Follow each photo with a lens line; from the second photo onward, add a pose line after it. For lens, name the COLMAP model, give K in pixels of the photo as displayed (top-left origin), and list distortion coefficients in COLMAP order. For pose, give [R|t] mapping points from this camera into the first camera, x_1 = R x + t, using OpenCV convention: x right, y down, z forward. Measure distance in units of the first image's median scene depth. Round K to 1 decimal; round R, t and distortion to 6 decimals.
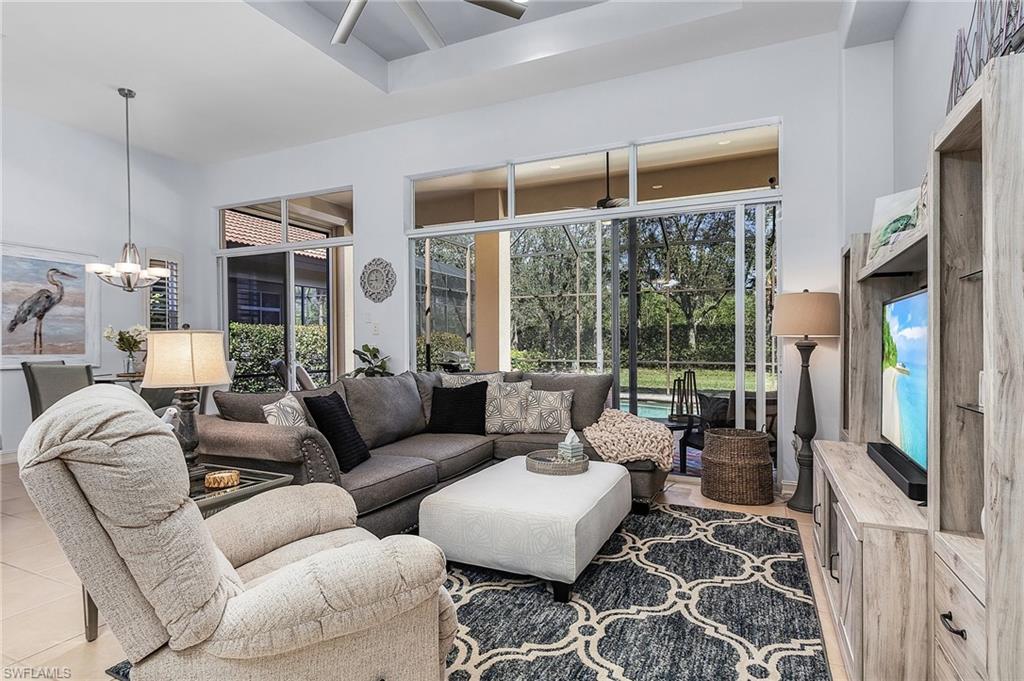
lens RADIAL K [[546.6, 0, 507.9], [0, 546.6, 357.8], [0, 0, 1]] dist [0.001281, -0.000978]
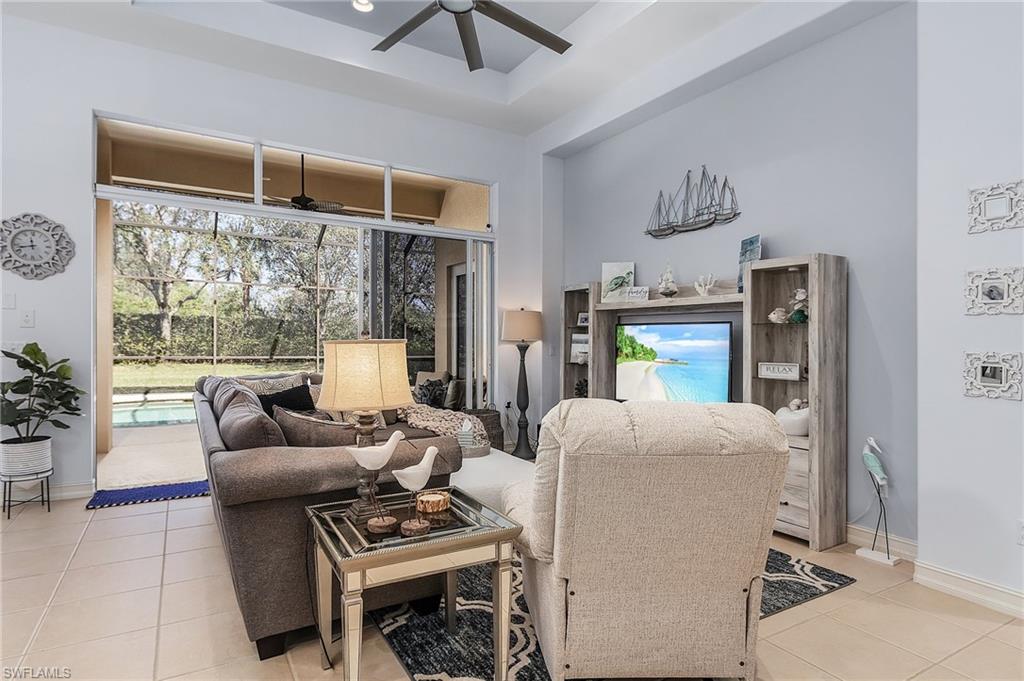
lens RADIAL K [[546.6, 0, 506.1], [0, 546.6, 343.7], [0, 0, 1]] dist [0.001281, -0.000978]
pose [[0.555652, 0.000172, 0.831415, -0.500803], [0.008234, 0.999950, -0.005710, -0.015626], [-0.831374, 0.010018, 0.555623, 0.159419]]
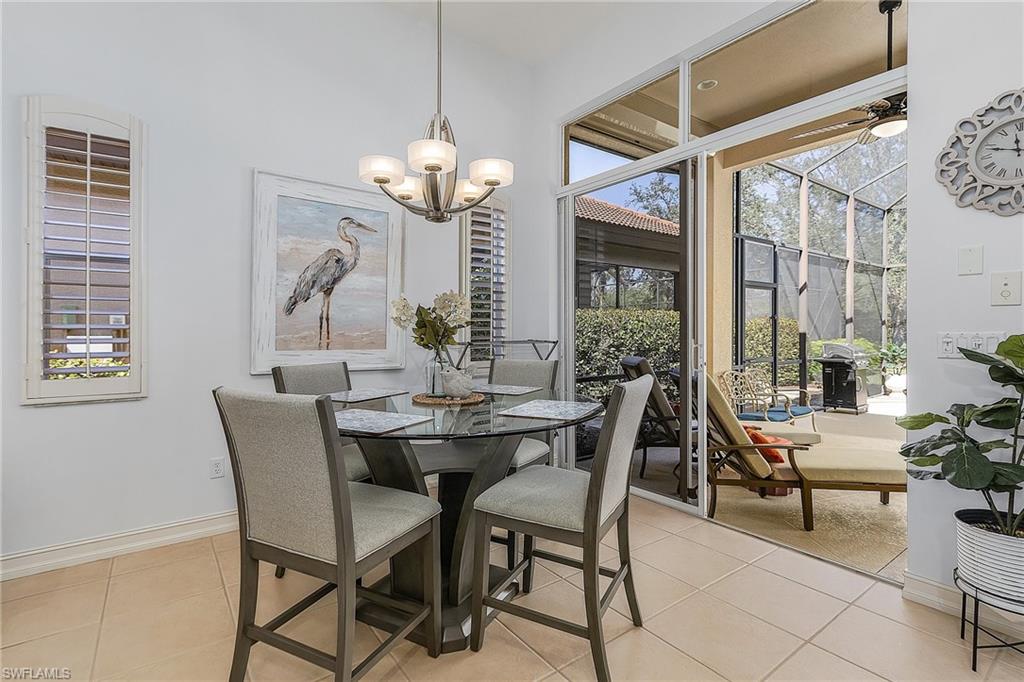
lens RADIAL K [[472.7, 0, 508.1], [0, 472.7, 338.9], [0, 0, 1]] dist [0.010723, -0.001069]
pose [[0.881992, 0.004287, -0.471244, -0.405892], [-0.009550, 0.999916, -0.008778, -0.016333], [0.471167, 0.012243, 0.881959, 0.610242]]
